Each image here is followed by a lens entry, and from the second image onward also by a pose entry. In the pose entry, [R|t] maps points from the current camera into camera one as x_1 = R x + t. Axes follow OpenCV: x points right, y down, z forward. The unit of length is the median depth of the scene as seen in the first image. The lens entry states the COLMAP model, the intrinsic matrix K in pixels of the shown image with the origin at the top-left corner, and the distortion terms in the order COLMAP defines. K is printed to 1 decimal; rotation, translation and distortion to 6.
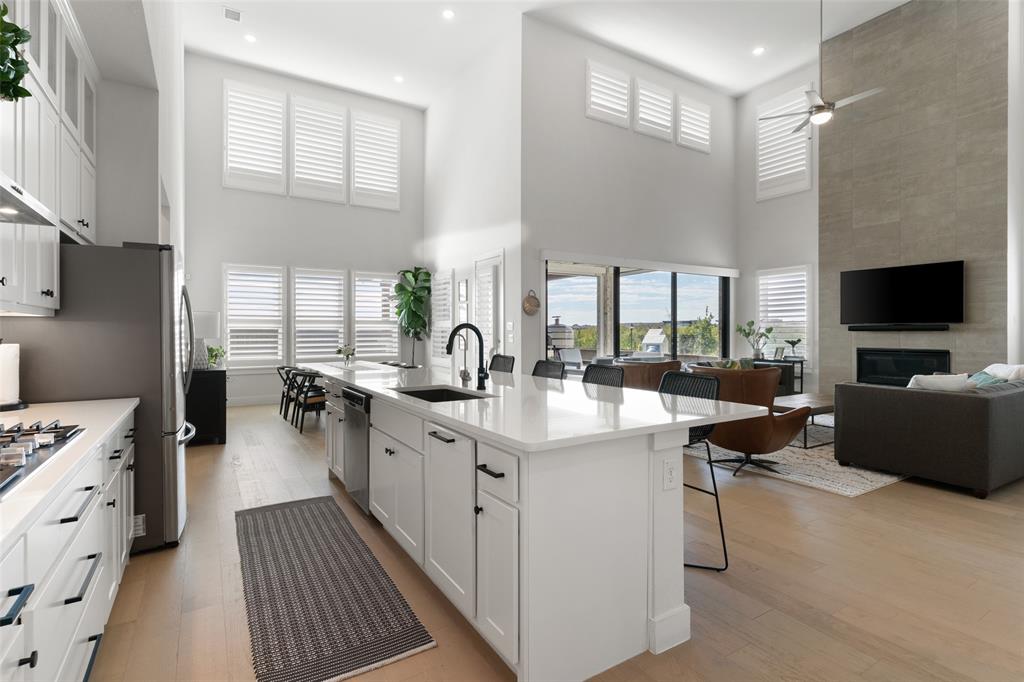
lens RADIAL K [[492.3, 0, 509.1], [0, 492.3, 334.7], [0, 0, 1]] dist [0.003438, -0.001349]
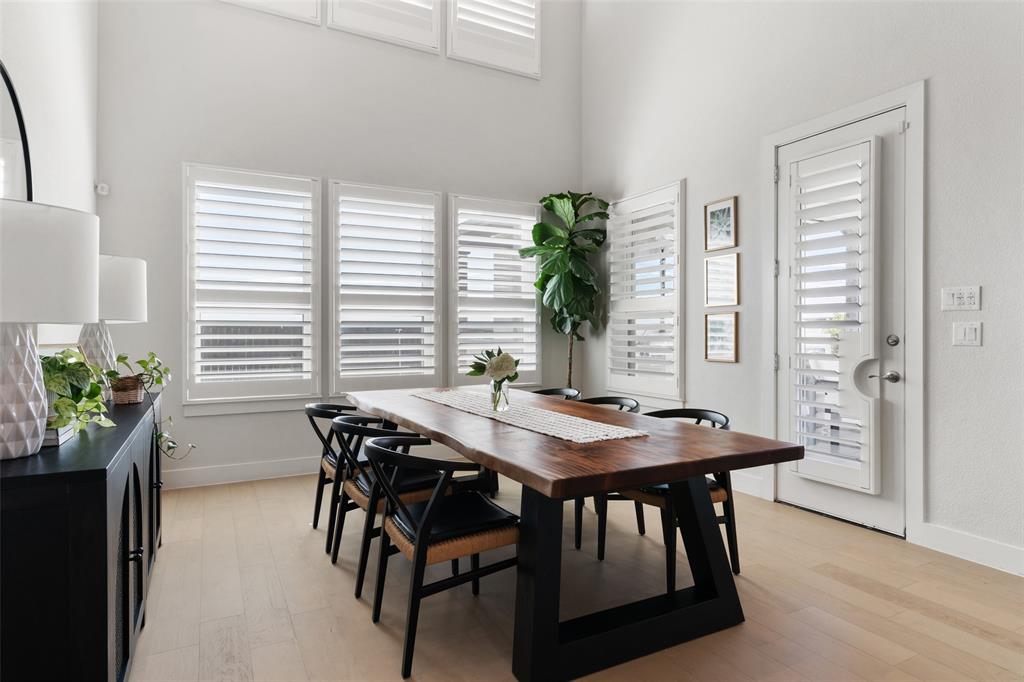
lens RADIAL K [[570.7, 0, 508.8], [0, 570.7, 336.9], [0, 0, 1]] dist [-0.003474, 0.003753]
pose [[0.997752, 0.003556, -0.066919, -0.158232], [-0.003301, 0.999987, 0.003917, 0.004989], [0.066932, -0.003687, 0.997751, 0.315858]]
